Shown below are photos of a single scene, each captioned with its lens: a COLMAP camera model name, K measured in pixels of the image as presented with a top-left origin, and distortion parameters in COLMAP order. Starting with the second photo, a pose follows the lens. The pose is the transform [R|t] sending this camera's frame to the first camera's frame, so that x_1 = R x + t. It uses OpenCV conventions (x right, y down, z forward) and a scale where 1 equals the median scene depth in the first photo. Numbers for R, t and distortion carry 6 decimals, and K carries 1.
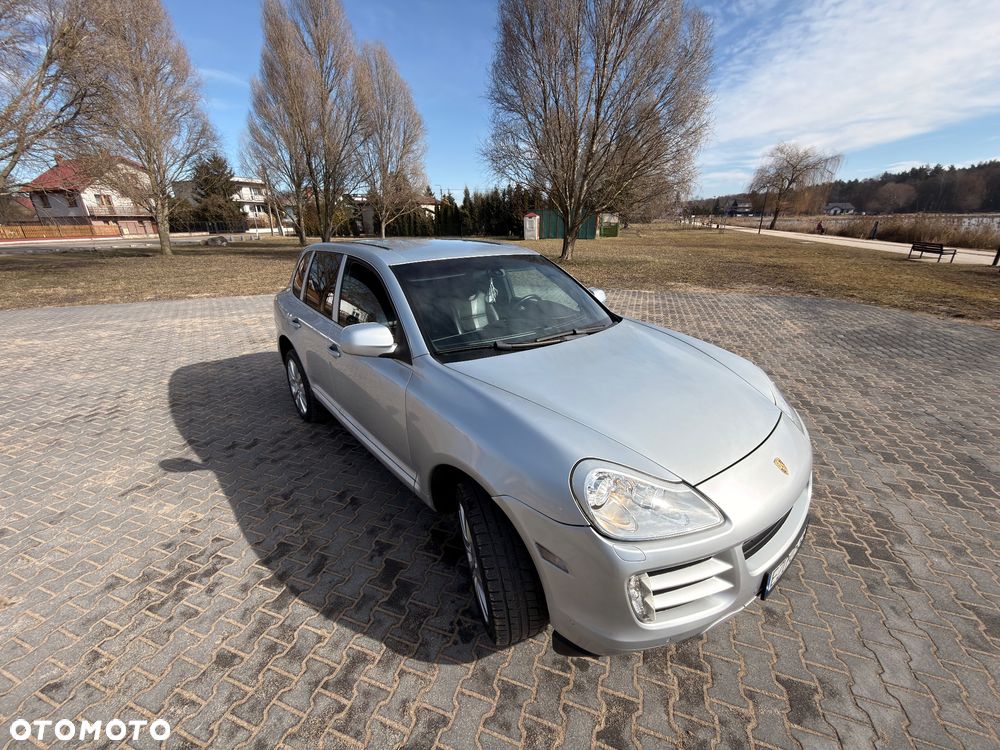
lens RADIAL K [[395.9, 0, 499.7], [0, 395.9, 371.5], [0, 0, 1]] dist [-0.003155, 0.001080]
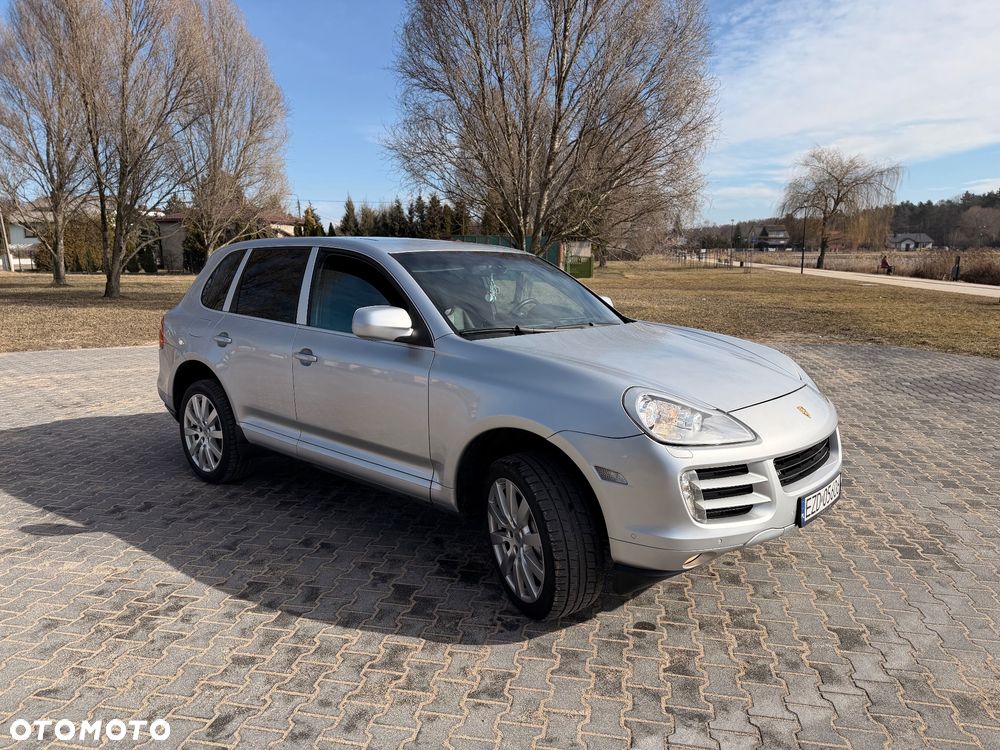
lens RADIAL K [[692.3, 0, 495.4], [0, 692.3, 377.1], [0, 0, 1]] dist [0.033324, -0.036780]
pose [[0.990080, -0.013459, 0.139862, -0.159353], [0.039605, 0.981772, -0.185890, 0.191212], [-0.134811, 0.189585, 0.972566, -0.310657]]
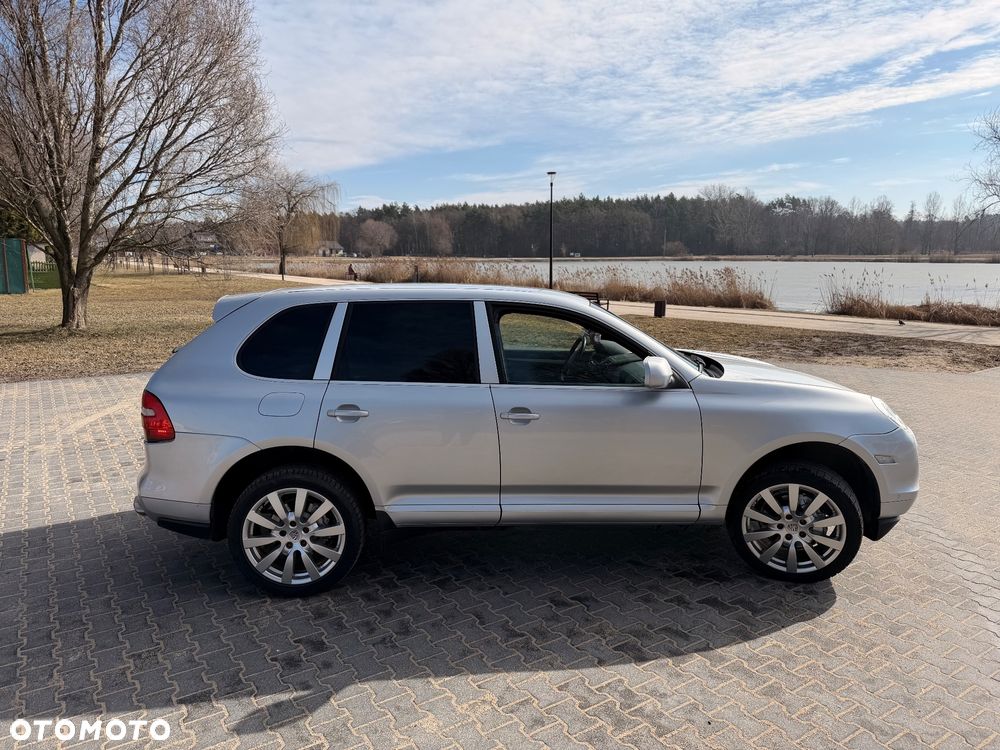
lens RADIAL K [[692.3, 0, 499.6], [0, 692.3, 381.8], [0, 0, 1]] dist [0.033324, -0.036780]
pose [[0.610730, -0.123017, 0.782225, -1.053894], [0.270816, 0.960737, -0.060352, -0.031516], [-0.744088, 0.248698, 0.620066, 0.115198]]
